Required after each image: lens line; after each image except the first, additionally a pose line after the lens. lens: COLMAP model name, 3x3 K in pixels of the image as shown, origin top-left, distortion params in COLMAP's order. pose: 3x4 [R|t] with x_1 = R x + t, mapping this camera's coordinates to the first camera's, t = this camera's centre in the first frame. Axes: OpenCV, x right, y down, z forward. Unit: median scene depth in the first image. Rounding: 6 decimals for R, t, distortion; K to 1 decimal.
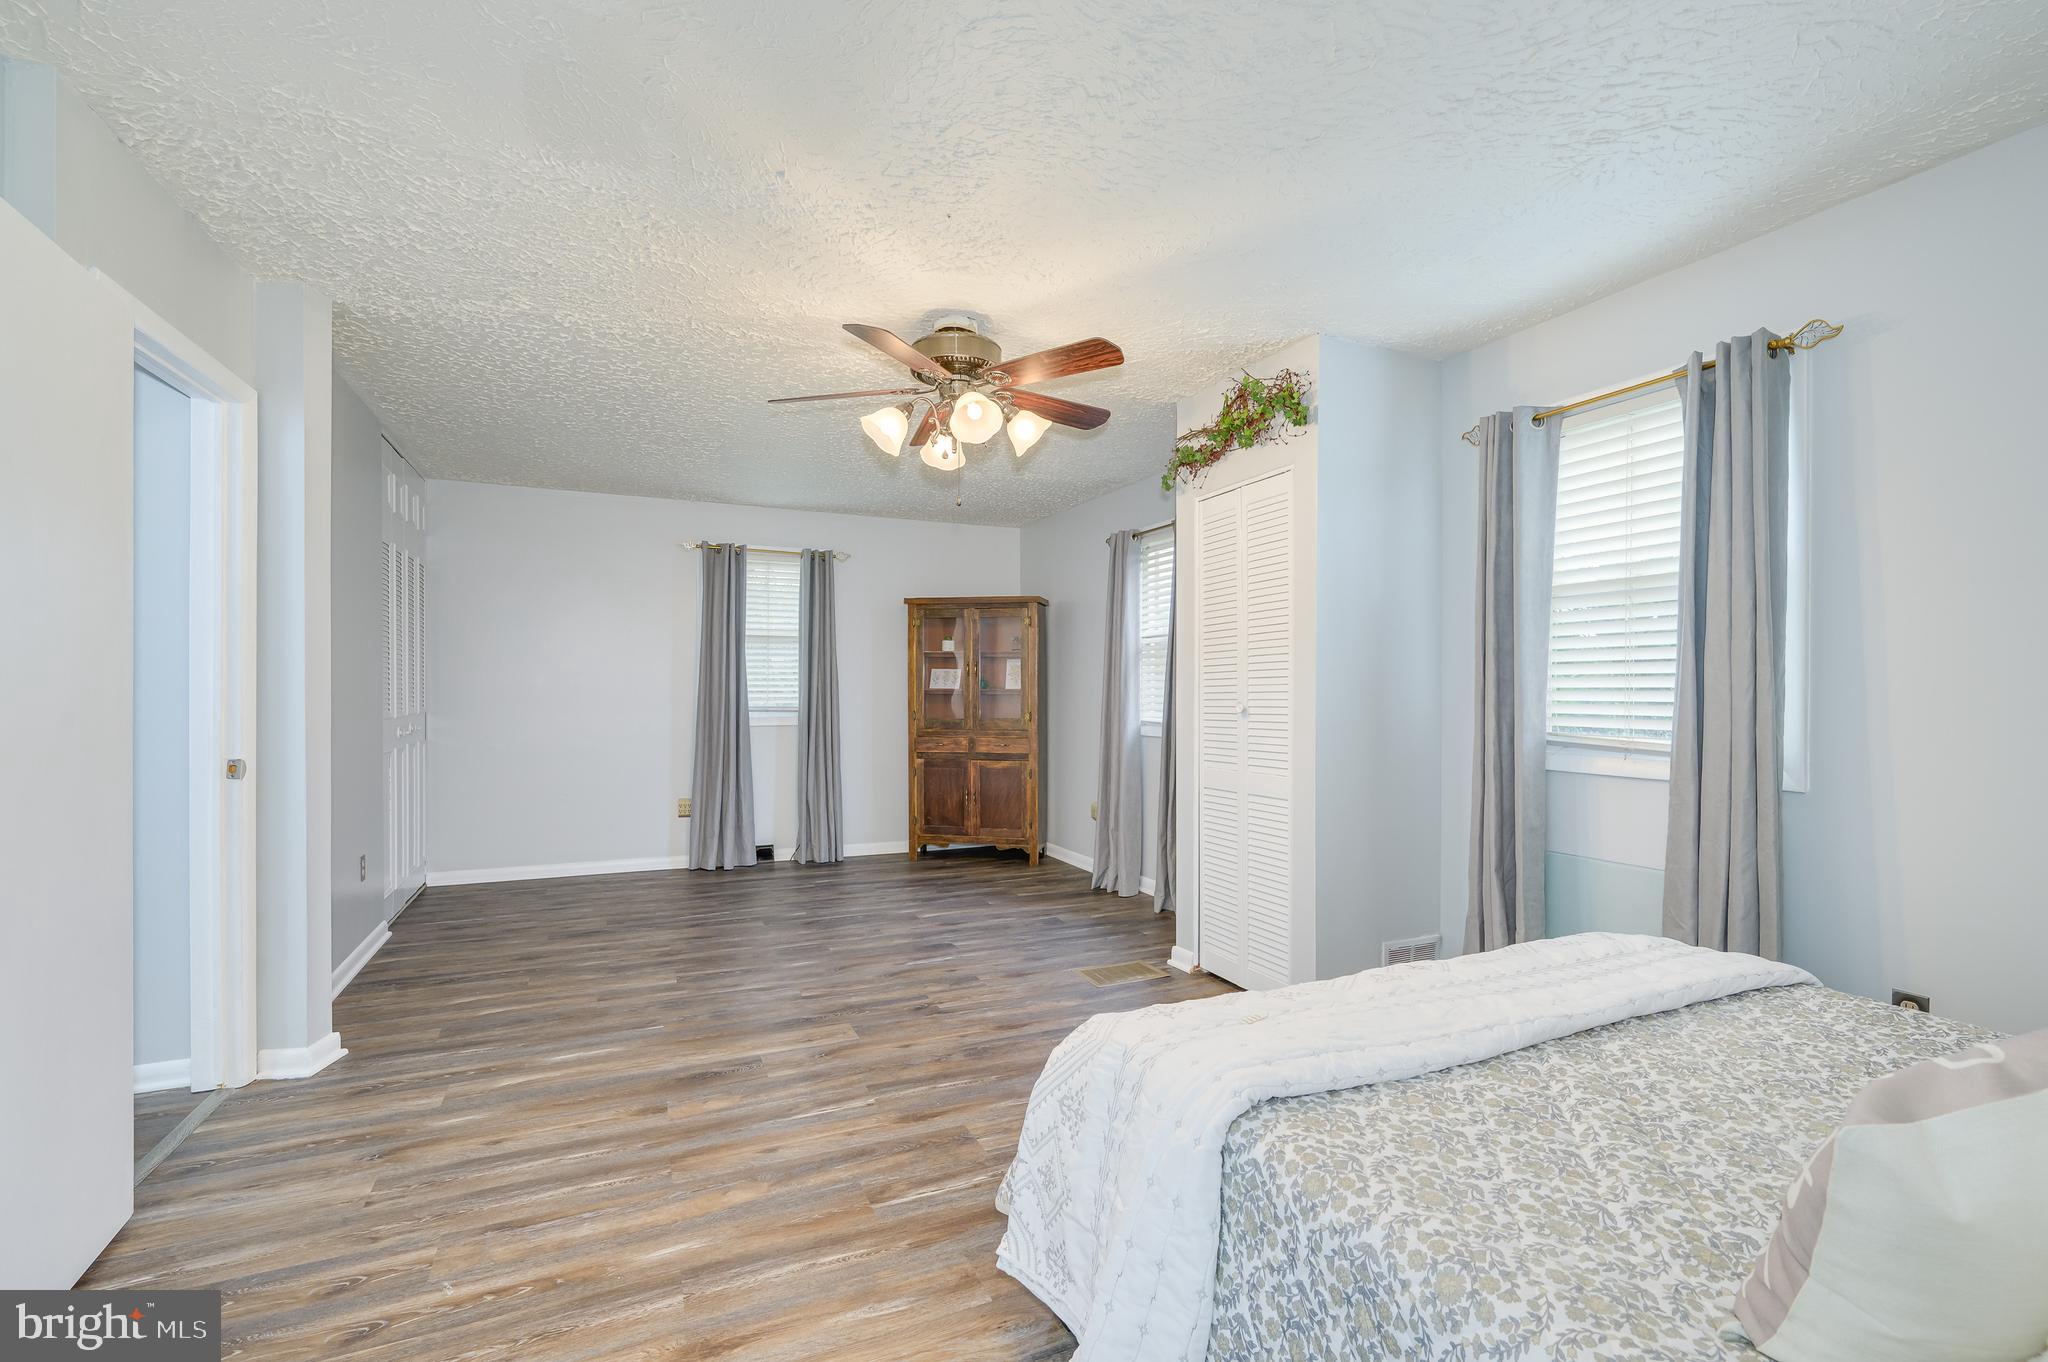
lens RADIAL K [[901.4, 0, 1031.1], [0, 901.4, 693.1], [0, 0, 1]] dist [0.007654, 0.000188]
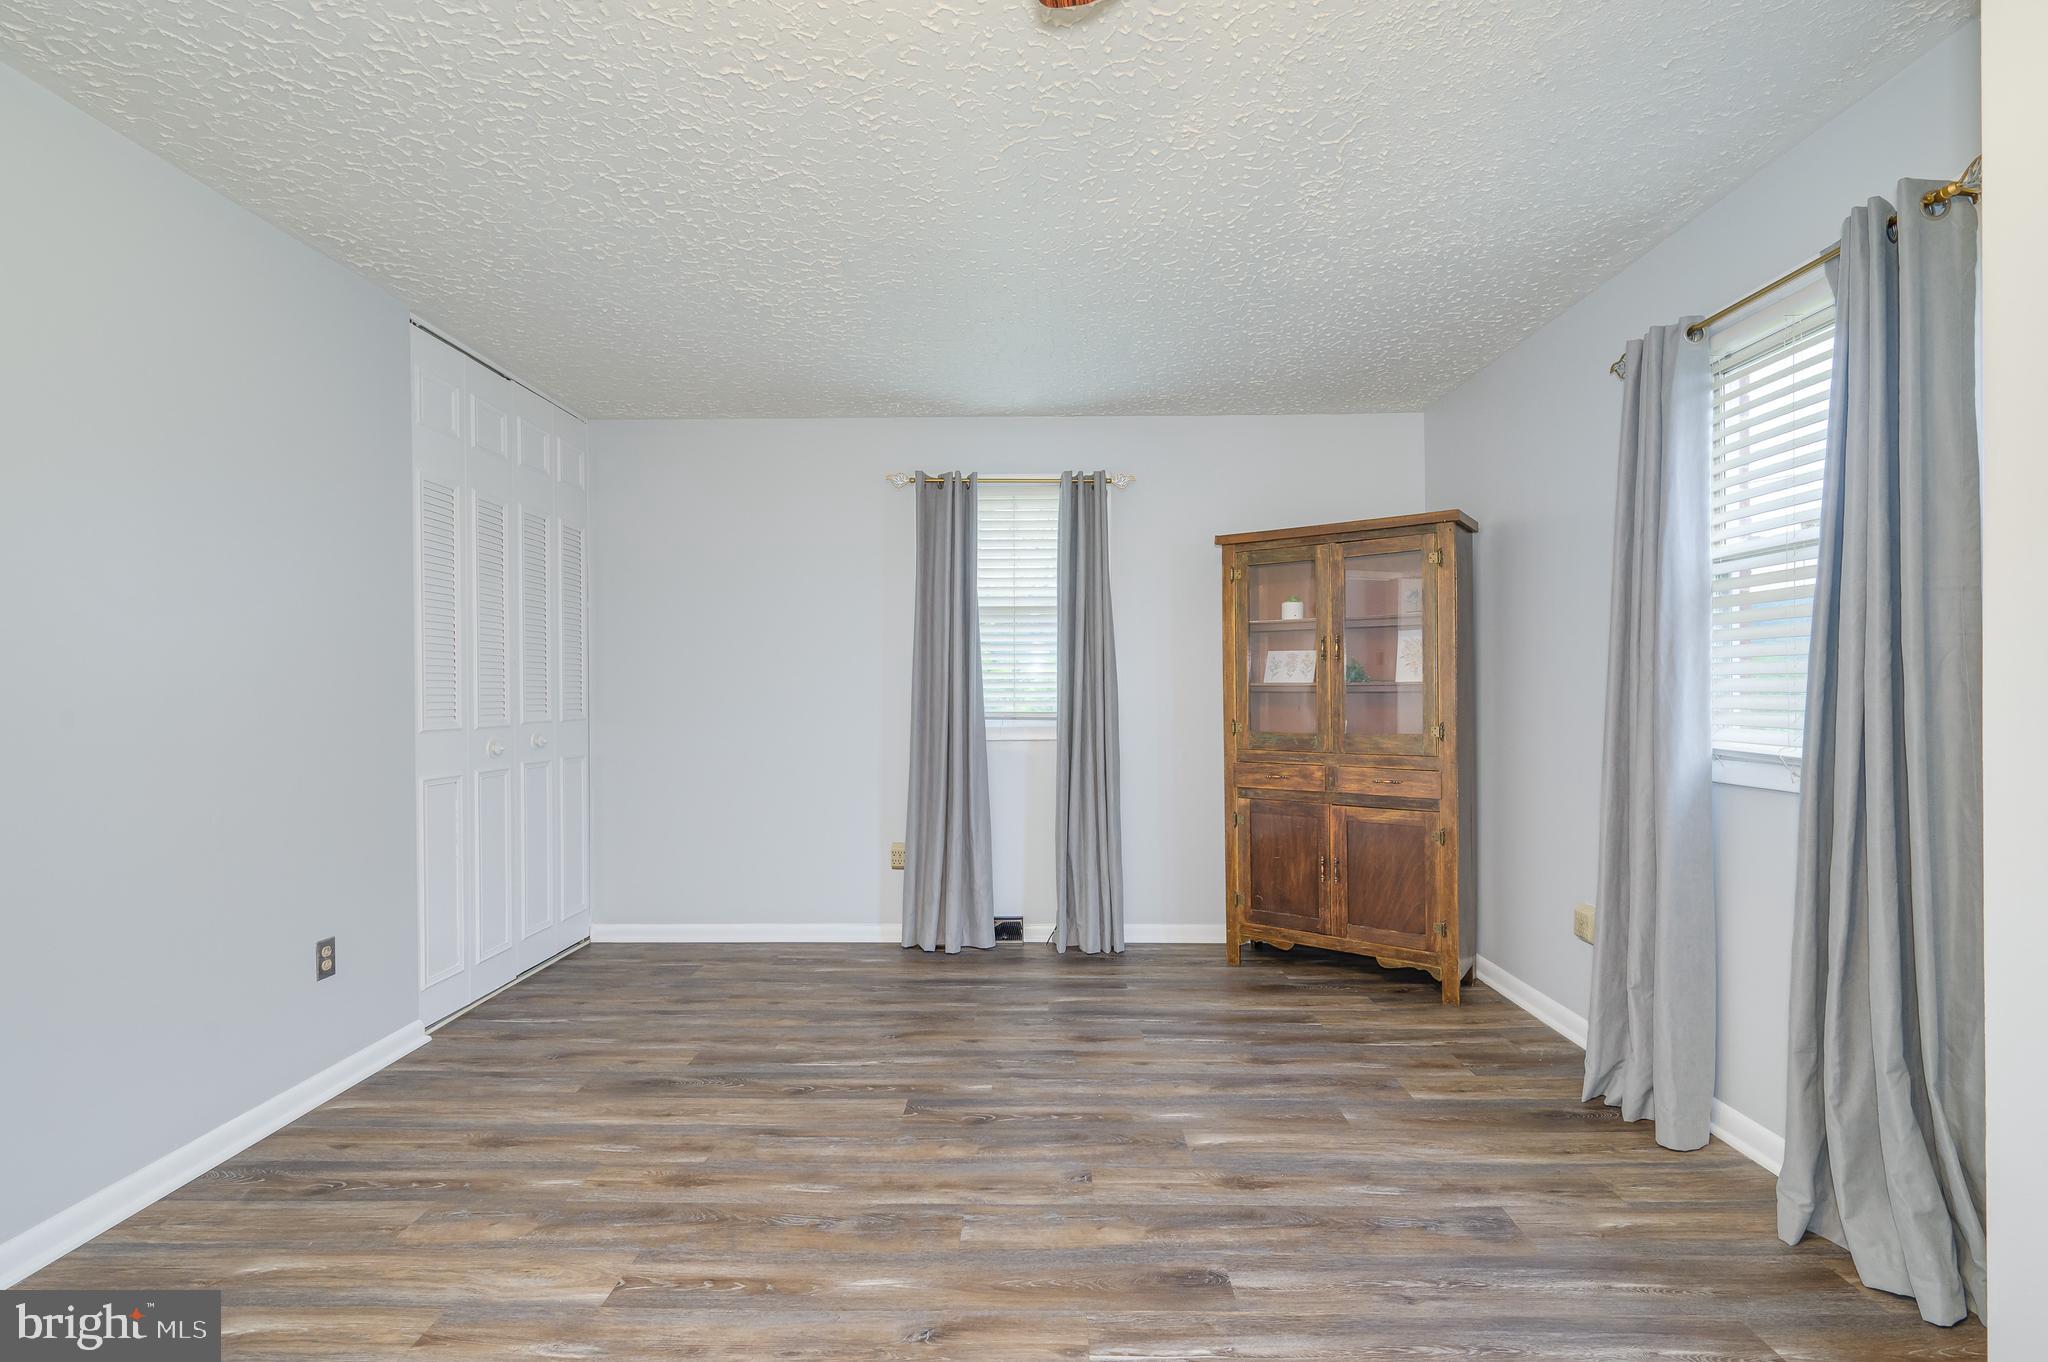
lens RADIAL K [[901.4, 0, 1031.1], [0, 901.4, 693.1], [0, 0, 1]] dist [0.007654, 0.000188]
pose [[0.903112, -0.006059, -0.429362, 0.009621], [0.006326, 0.999980, -0.000807, 0.001548], [0.429358, -0.001987, 0.903132, 0.397388]]
